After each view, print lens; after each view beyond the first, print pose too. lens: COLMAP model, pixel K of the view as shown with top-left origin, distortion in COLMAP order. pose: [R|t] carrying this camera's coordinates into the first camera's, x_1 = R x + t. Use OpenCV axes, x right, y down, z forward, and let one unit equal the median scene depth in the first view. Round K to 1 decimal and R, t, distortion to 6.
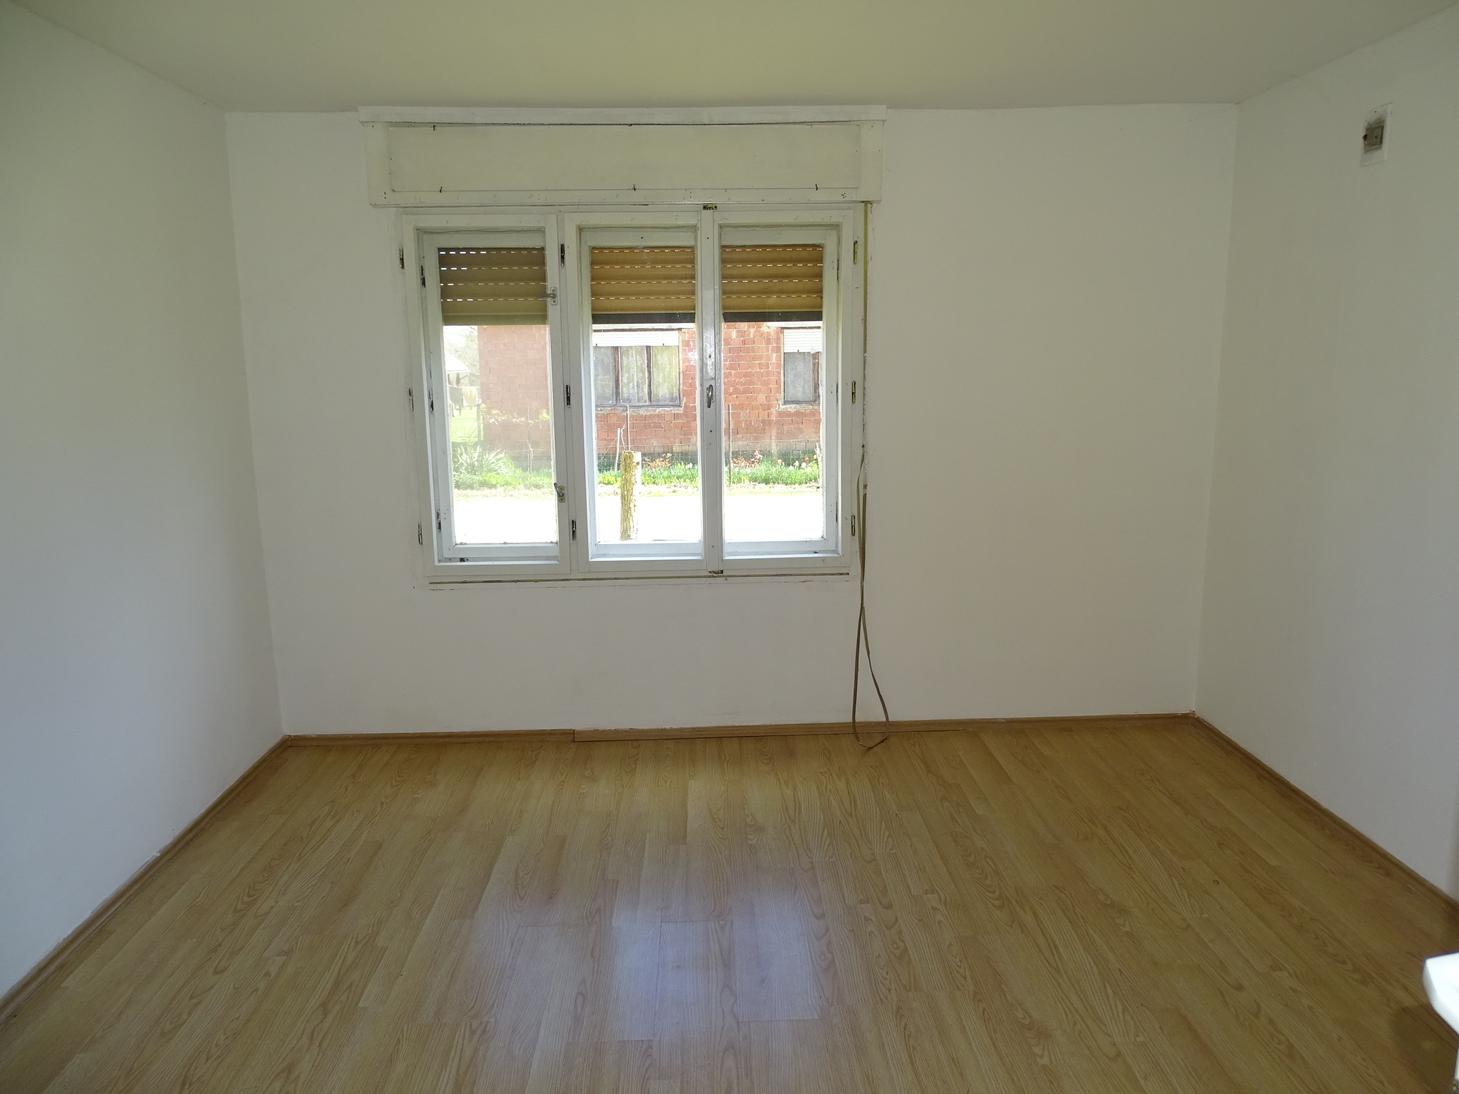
lens RADIAL K [[1024.1, 0, 728.4], [0, 1024.1, 621.1], [0, 0, 1]] dist [0.048317, -0.000486]
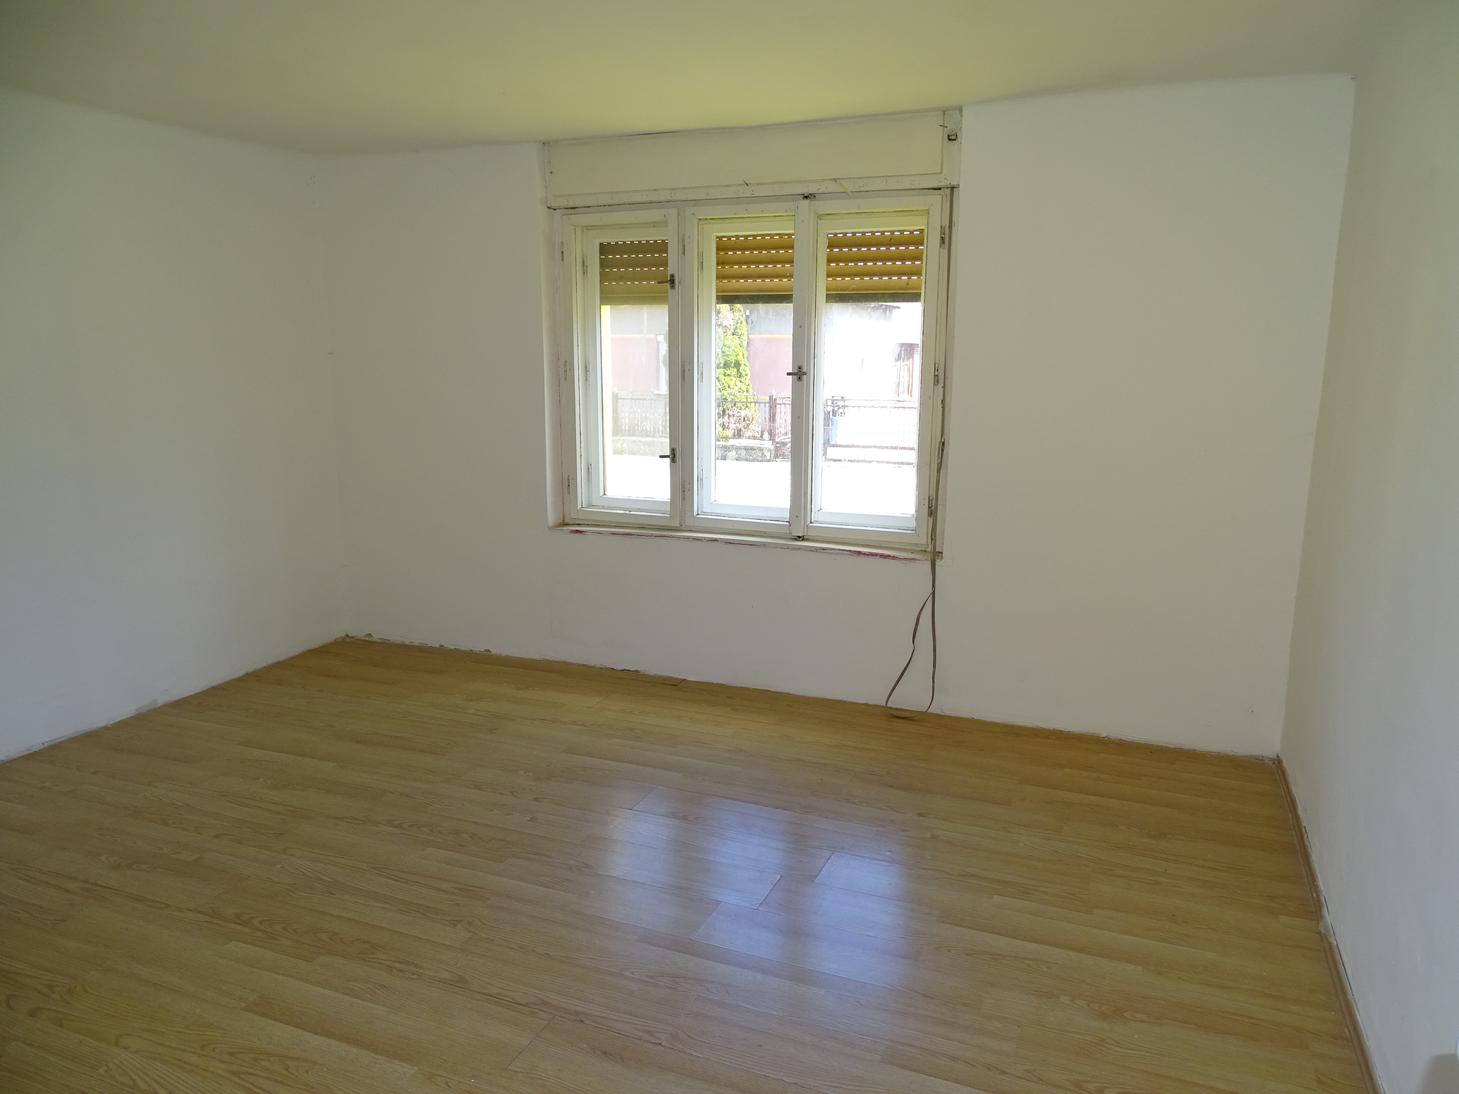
lens RADIAL K [[1029.6, 0, 728.9], [0, 1029.6, 527.7], [0, 0, 1]] dist [-0.002658, -0.009374]
pose [[0.917937, 0.090588, -0.386245, 0.323711], [-0.115365, 0.992460, -0.041406, -0.011014], [0.379581, 0.082568, 0.921467, 0.023031]]
